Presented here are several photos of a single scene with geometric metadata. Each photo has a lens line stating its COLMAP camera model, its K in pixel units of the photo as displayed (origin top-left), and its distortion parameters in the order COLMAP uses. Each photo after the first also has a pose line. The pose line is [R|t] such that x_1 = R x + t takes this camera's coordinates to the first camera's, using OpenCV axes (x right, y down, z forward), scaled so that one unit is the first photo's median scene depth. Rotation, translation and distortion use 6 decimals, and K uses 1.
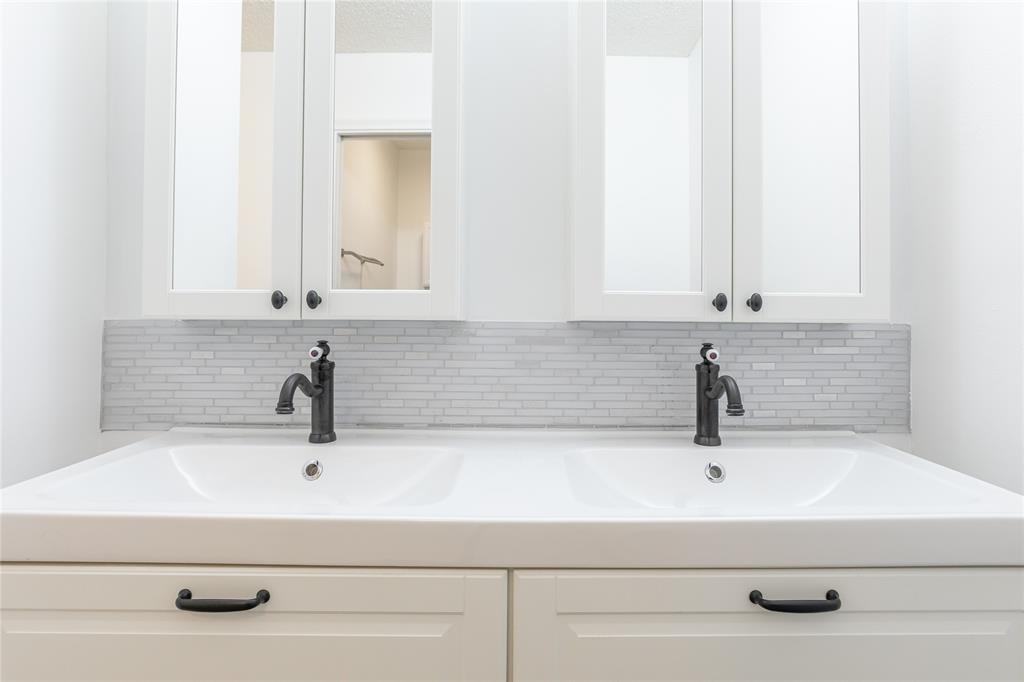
lens RADIAL K [[549.4, 0, 512.0], [0, 549.4, 341.0], [0, 0, 1]] dist [-0.025774, -0.000351]
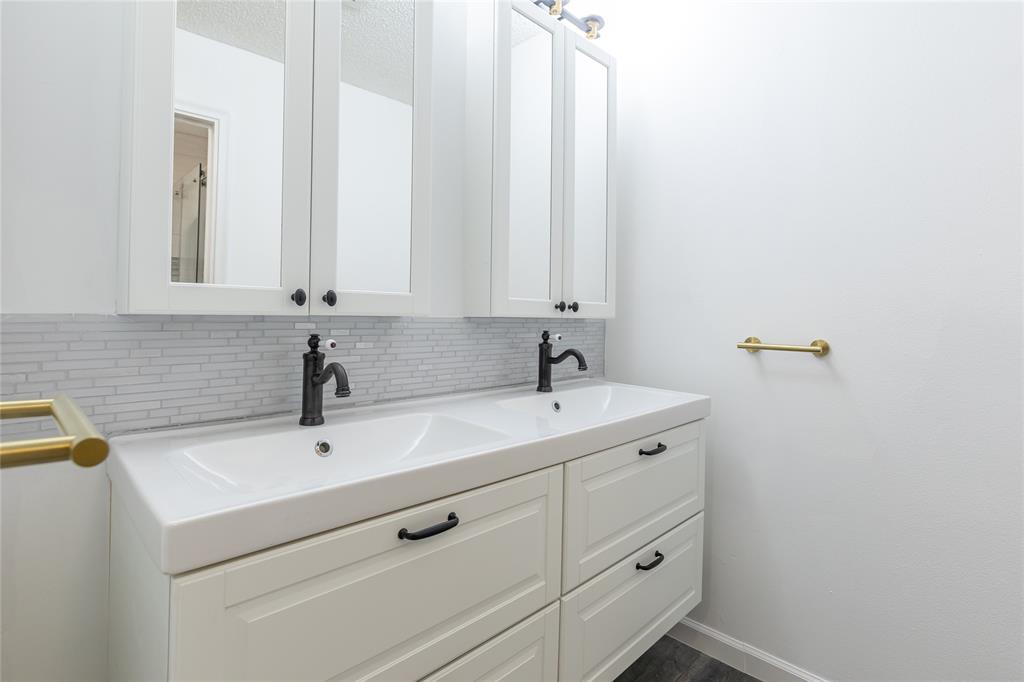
lens RADIAL K [[489.3, 0, 512.2], [0, 489.3, 320.5], [0, 0, 1]] dist [-0.033067, 0.000030]
pose [[0.719885, -0.002837, 0.694087, -0.684189], [0.018984, 0.999698, -0.015604, -0.004643], [-0.693834, 0.024410, 0.719722, -0.000312]]
